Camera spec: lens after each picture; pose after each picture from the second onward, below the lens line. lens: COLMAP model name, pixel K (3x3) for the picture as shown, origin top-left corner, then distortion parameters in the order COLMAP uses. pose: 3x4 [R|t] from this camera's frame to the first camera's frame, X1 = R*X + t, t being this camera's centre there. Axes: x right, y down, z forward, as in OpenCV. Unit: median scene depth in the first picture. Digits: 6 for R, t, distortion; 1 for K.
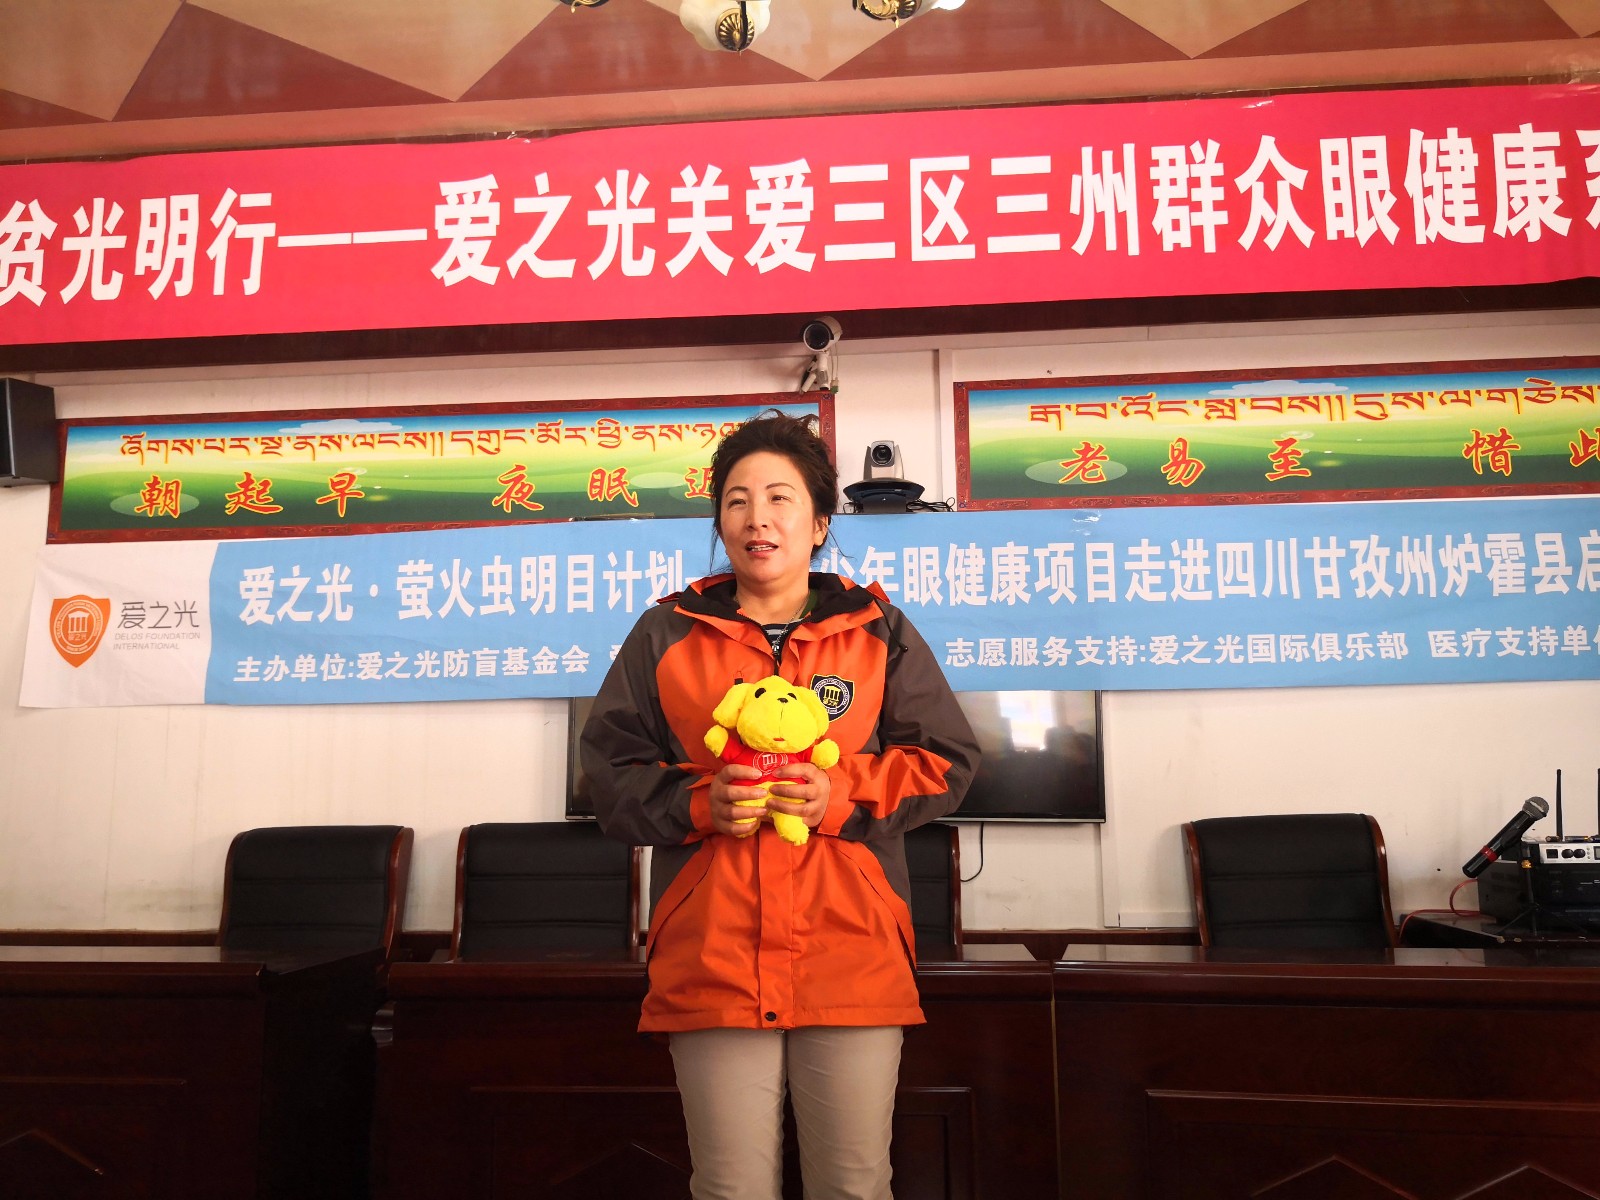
lens RADIAL K [[1275.3, 0, 773.3], [0, 1275.3, 596.2], [0, 0, 1]] dist [0.013508, -0.028545]
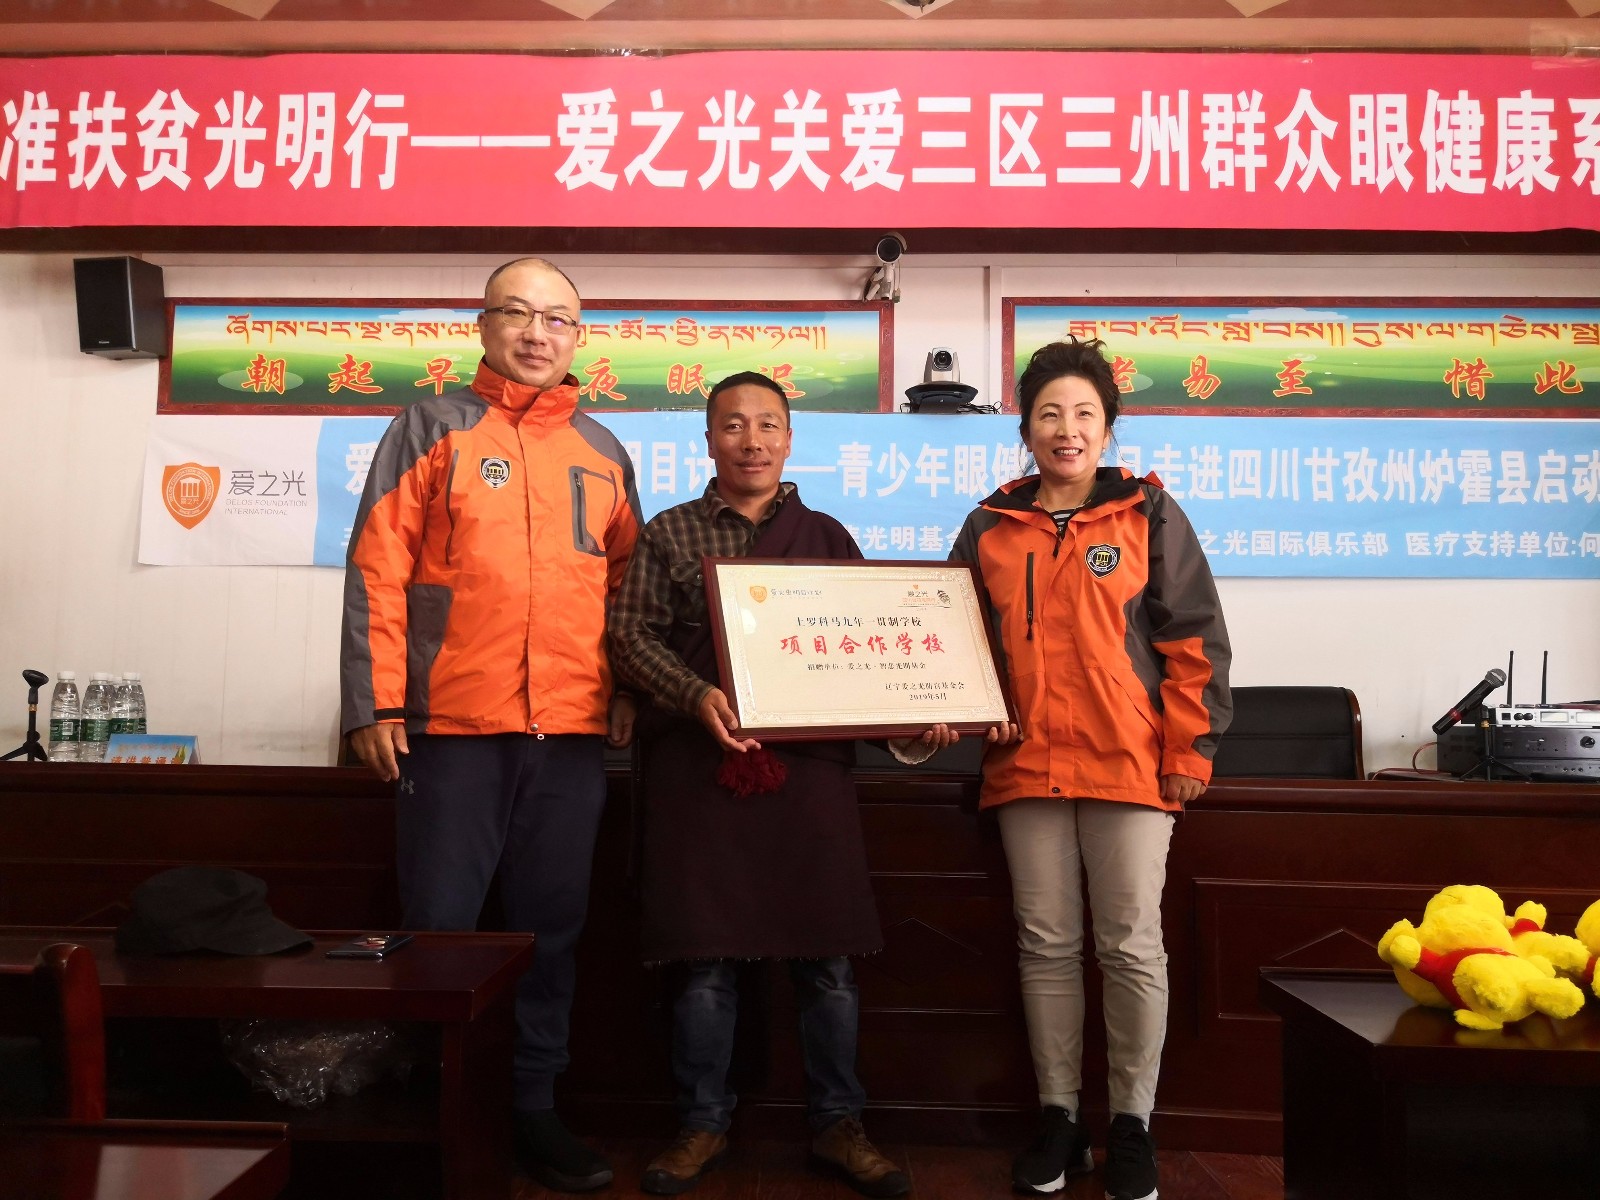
lens RADIAL K [[1268.7, 0, 774.5], [0, 1268.7, 594.3], [0, 0, 1]] dist [0.002520, -0.000222]
pose [[0.998150, 0.029556, 0.053123, -0.118376], [-0.032996, 0.997334, 0.065090, 0.027482], [-0.051057, -0.066723, 0.996464, -0.120655]]
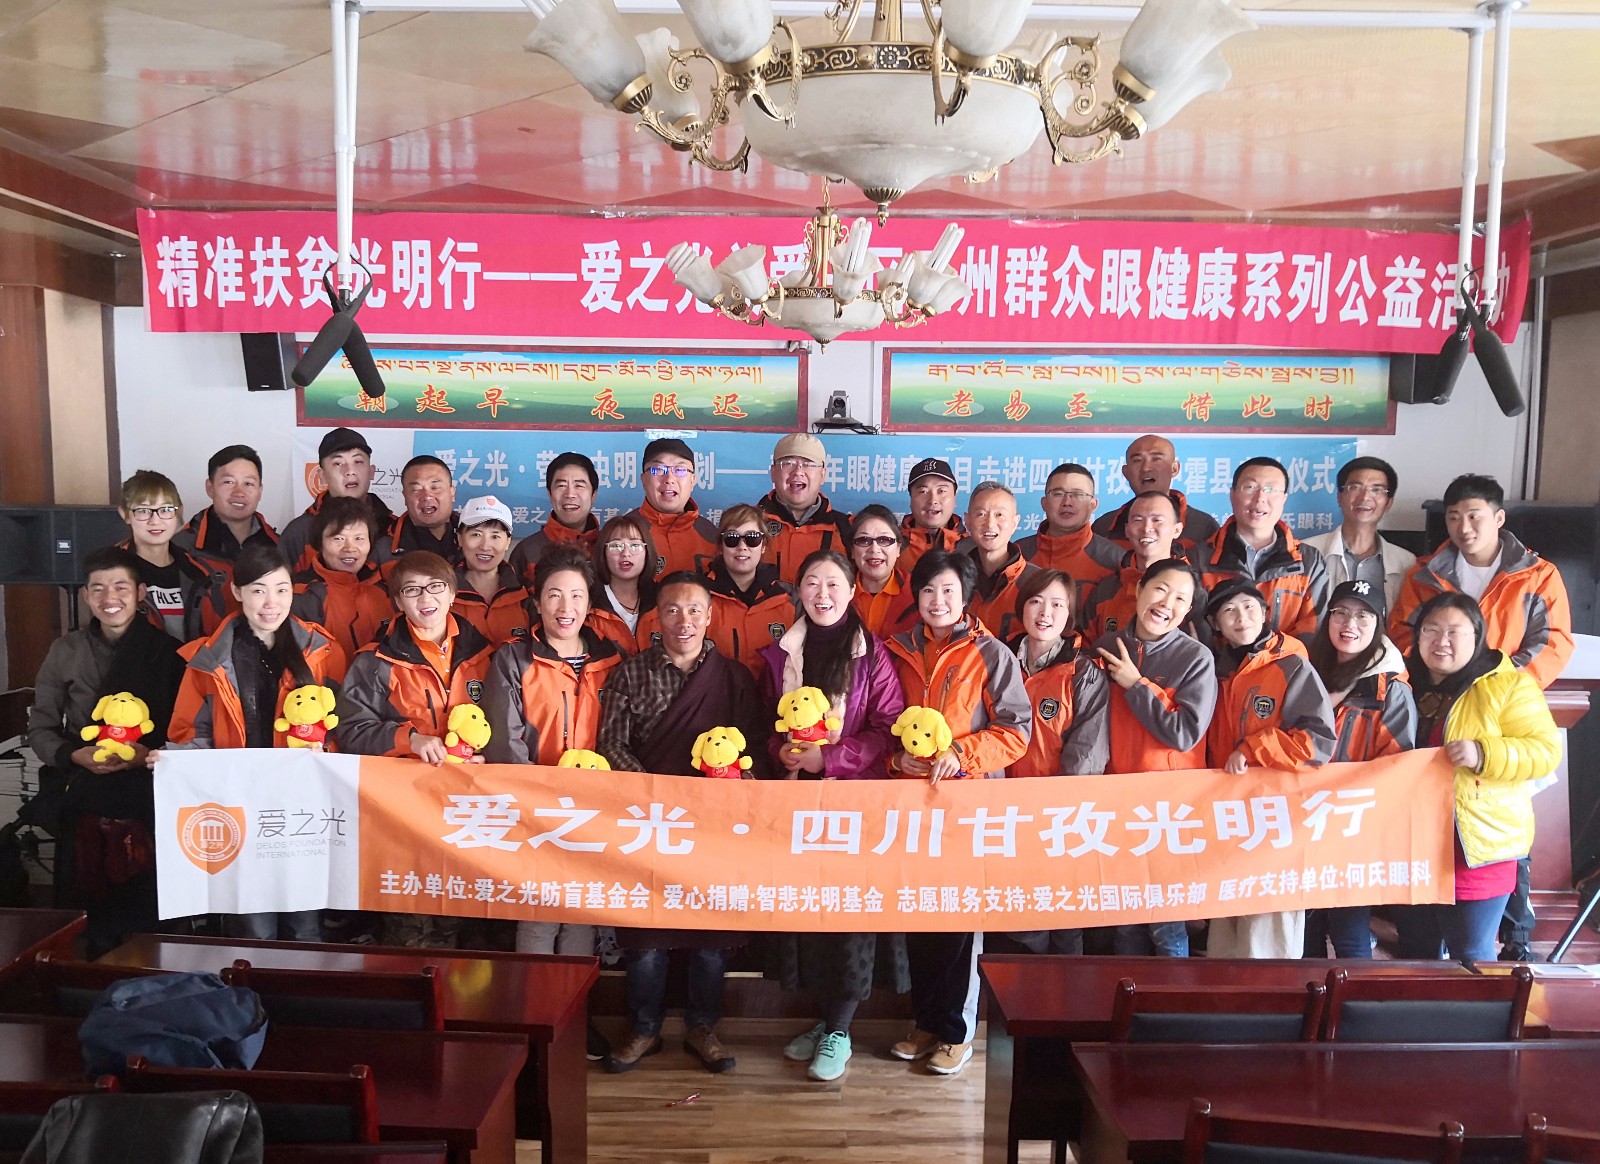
lens RADIAL K [[1293.5, 0, 736.6], [0, 1293.5, 584.5], [0, 0, 1]] dist [0.042093, -0.009916]
pose [[0.997684, 0.013903, 0.066584, -0.161716], [-0.029958, 0.968648, 0.246624, -0.302777], [-0.061067, -0.248048, 0.966821, -0.707274]]
